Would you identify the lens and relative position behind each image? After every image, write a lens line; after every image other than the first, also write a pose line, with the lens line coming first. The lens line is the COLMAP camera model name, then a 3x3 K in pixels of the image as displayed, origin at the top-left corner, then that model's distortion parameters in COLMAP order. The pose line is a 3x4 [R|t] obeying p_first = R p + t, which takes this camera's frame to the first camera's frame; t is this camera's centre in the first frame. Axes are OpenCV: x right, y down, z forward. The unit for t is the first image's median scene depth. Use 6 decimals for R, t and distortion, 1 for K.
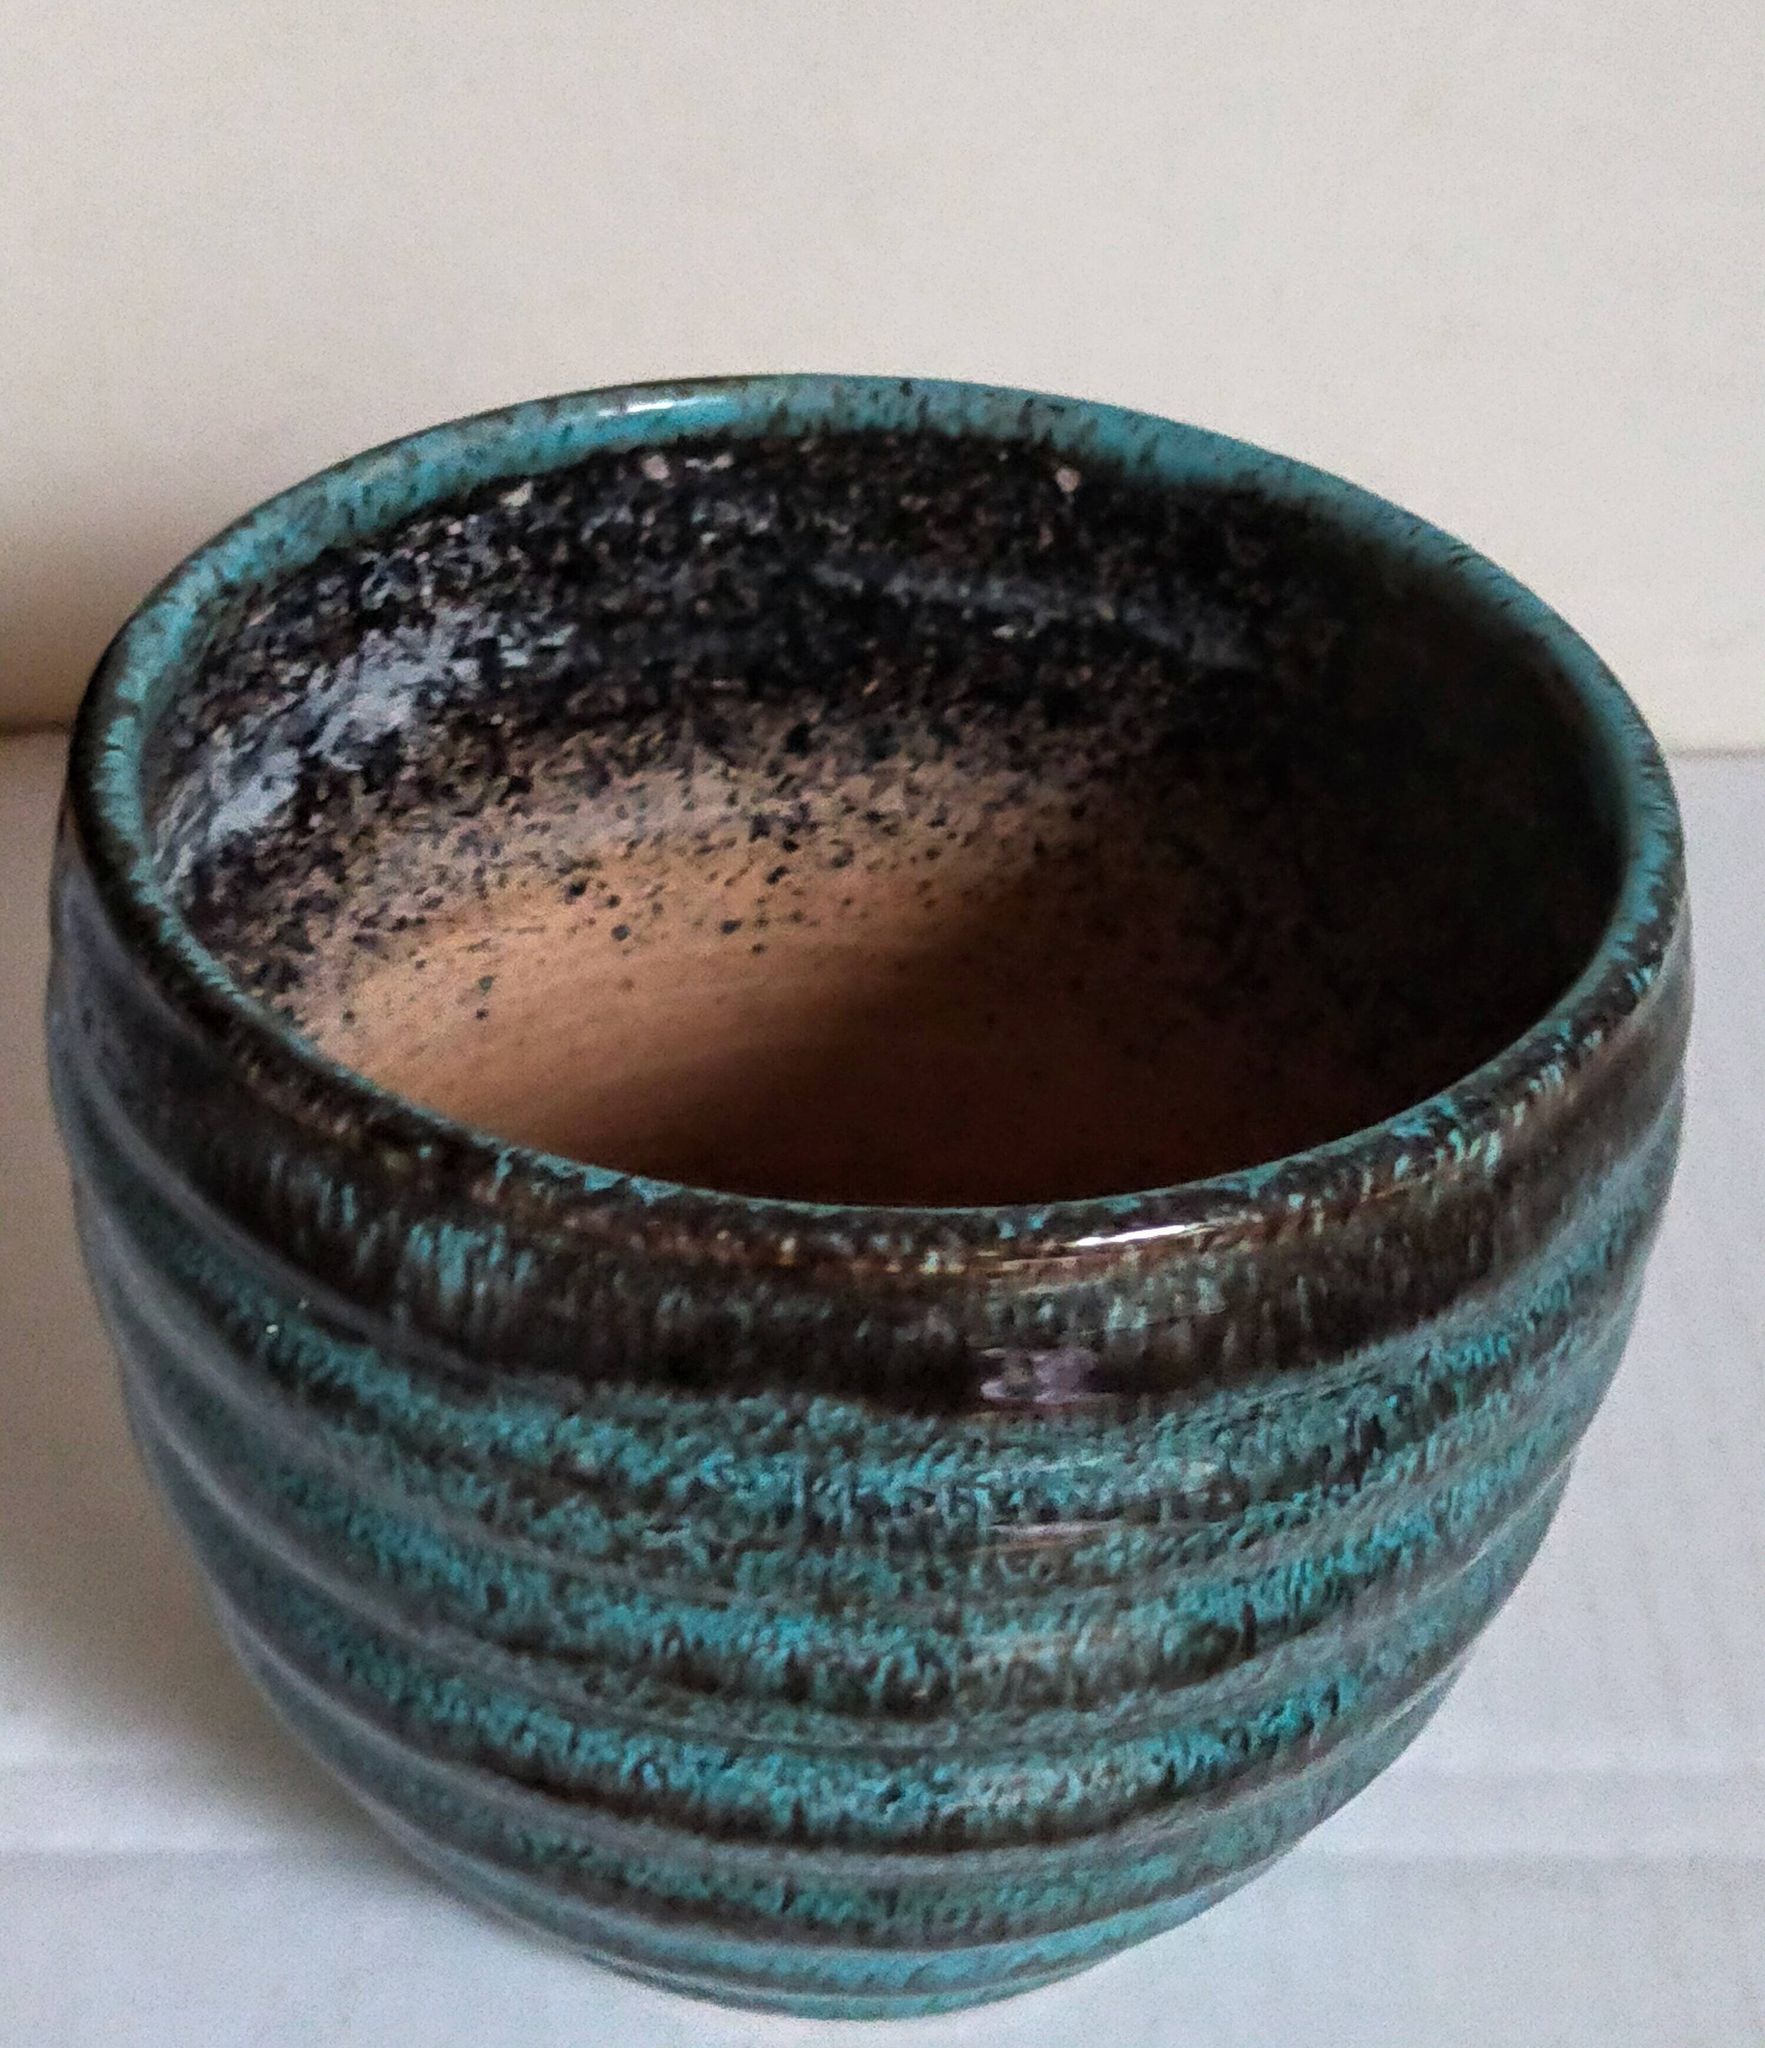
lens RADIAL K [[3760.0, 0, 940.5], [0, 3760.0, 876.1], [0, 0, 1]] dist [0.073493, 0.000000]
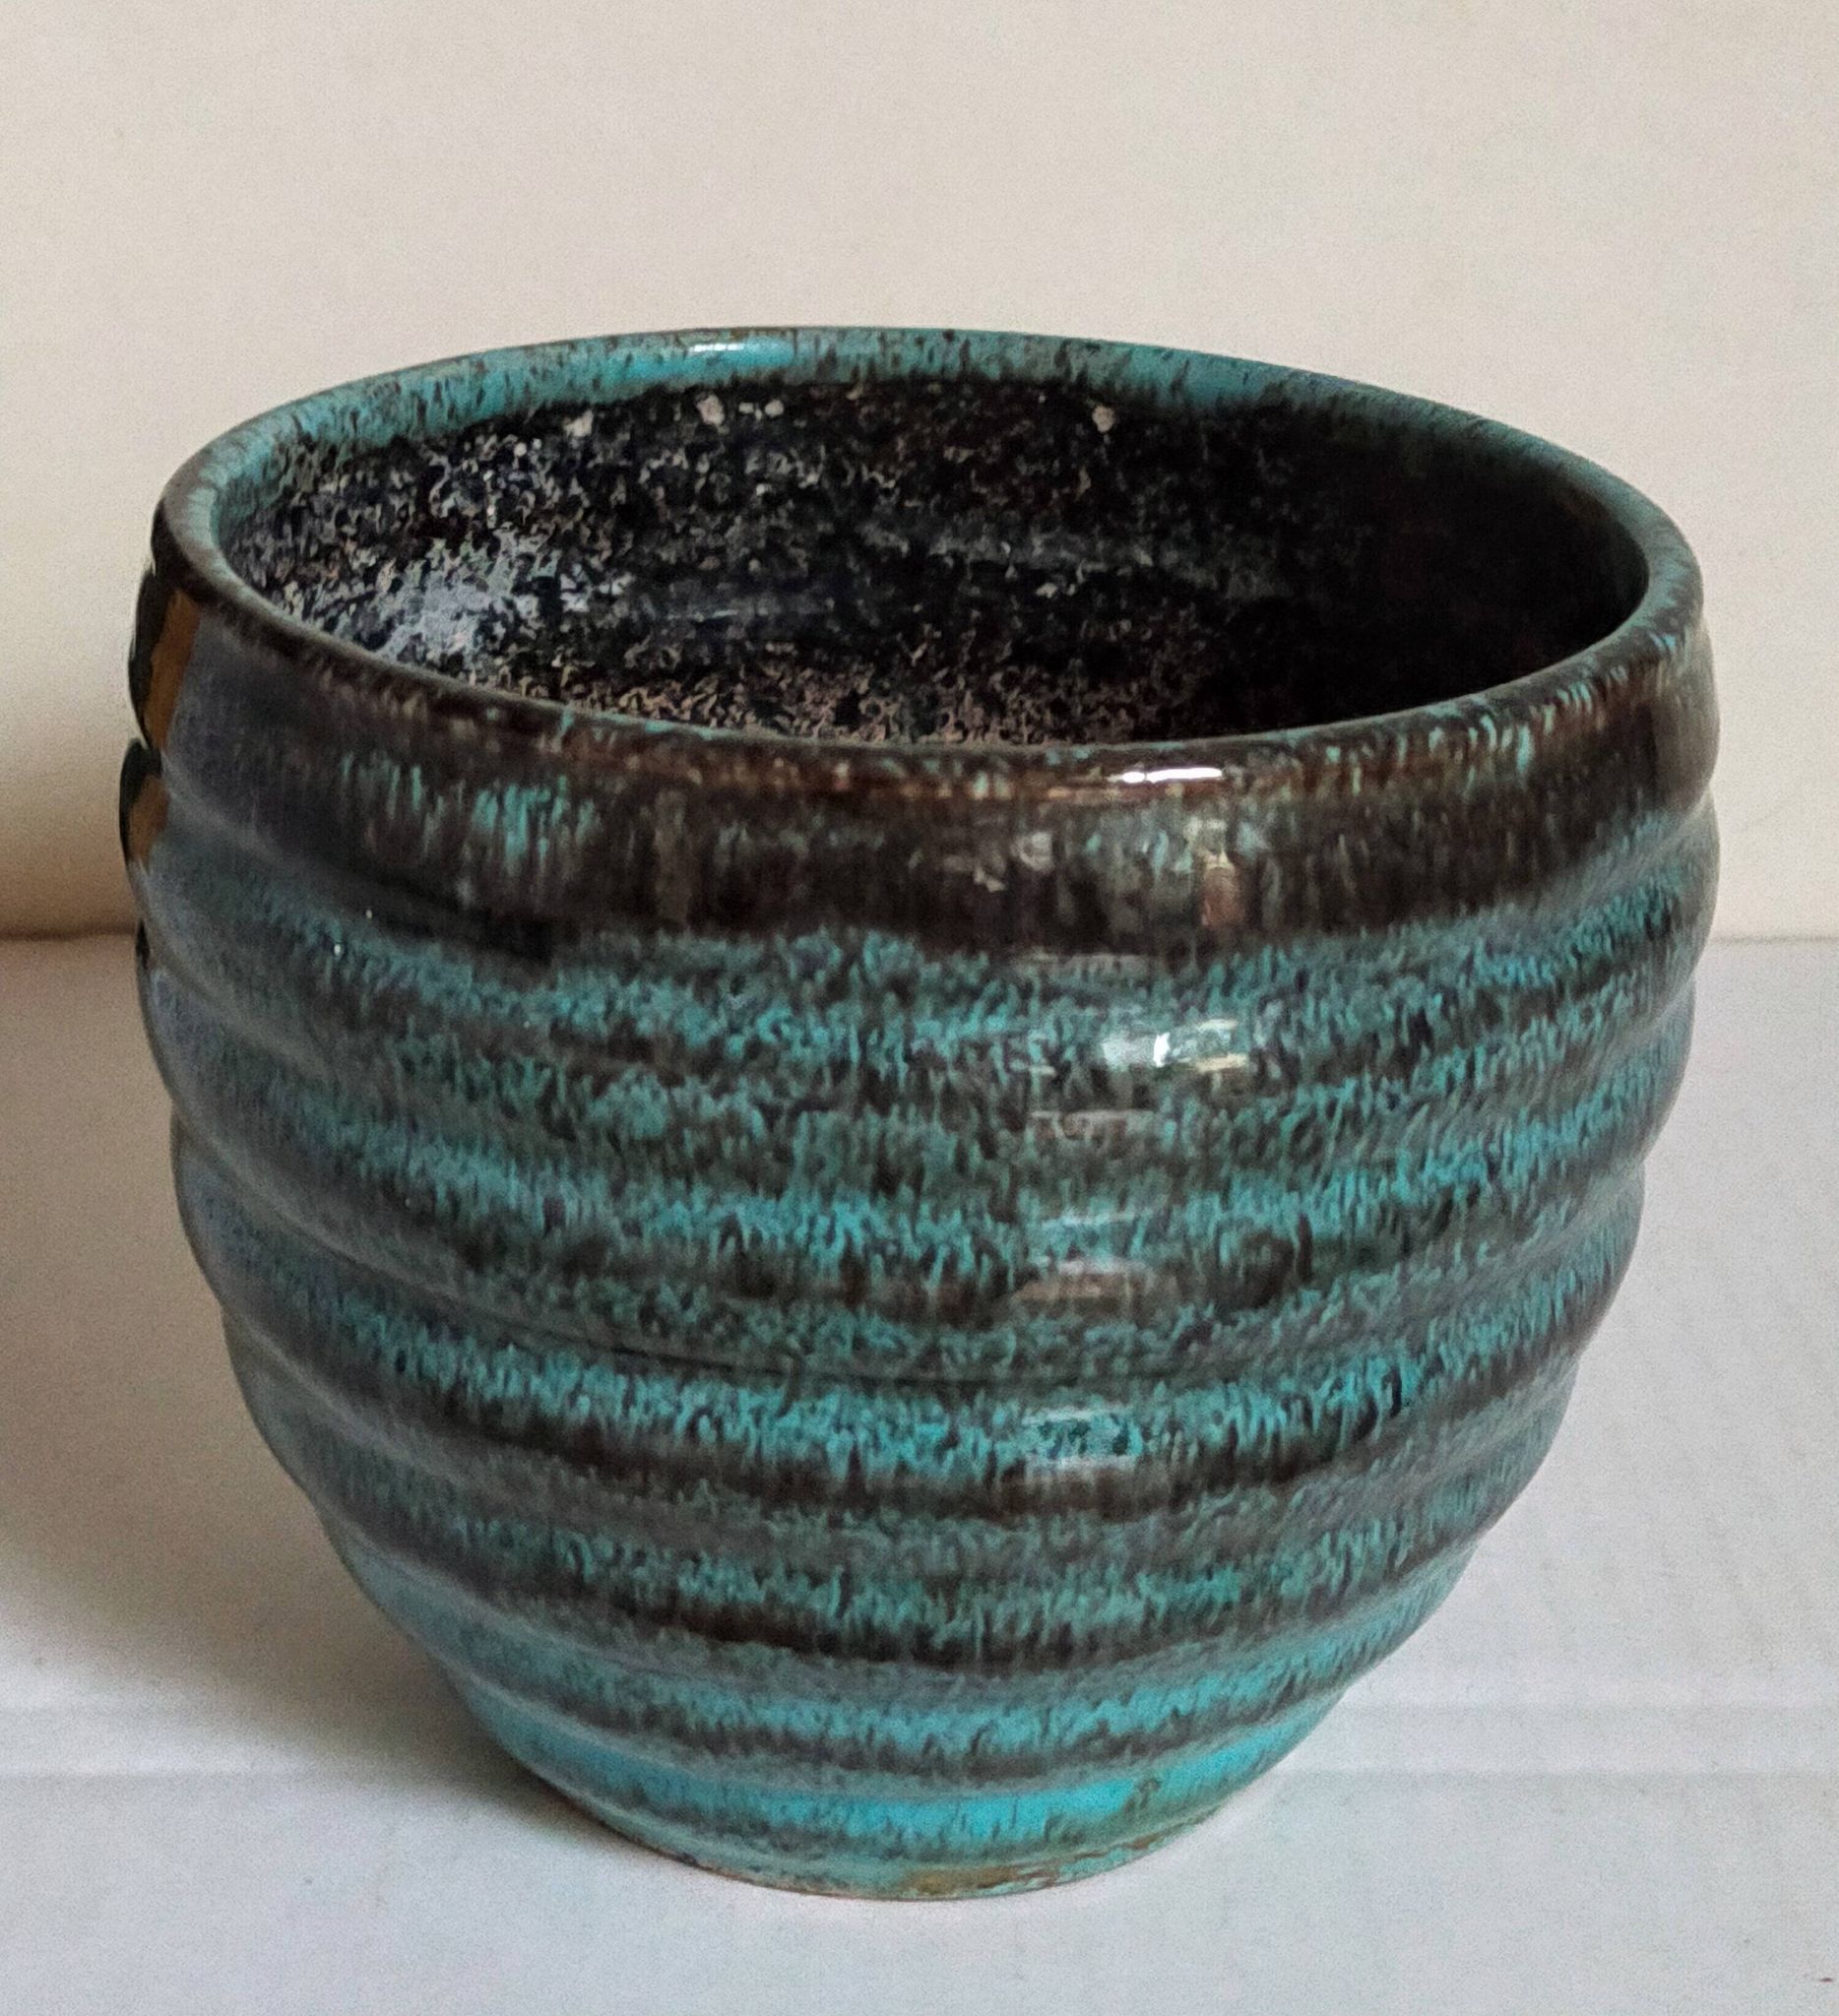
lens RADIAL K [[3882.9, 0, 964.8], [0, 3882.9, 801.7], [0, 0, 1]] dist [0.077510, 0.000000]
pose [[0.999882, -0.014659, -0.004593, -0.001800], [0.013082, 0.969276, -0.245628, 0.313872], [0.008052, 0.245539, 0.969353, -0.027057]]
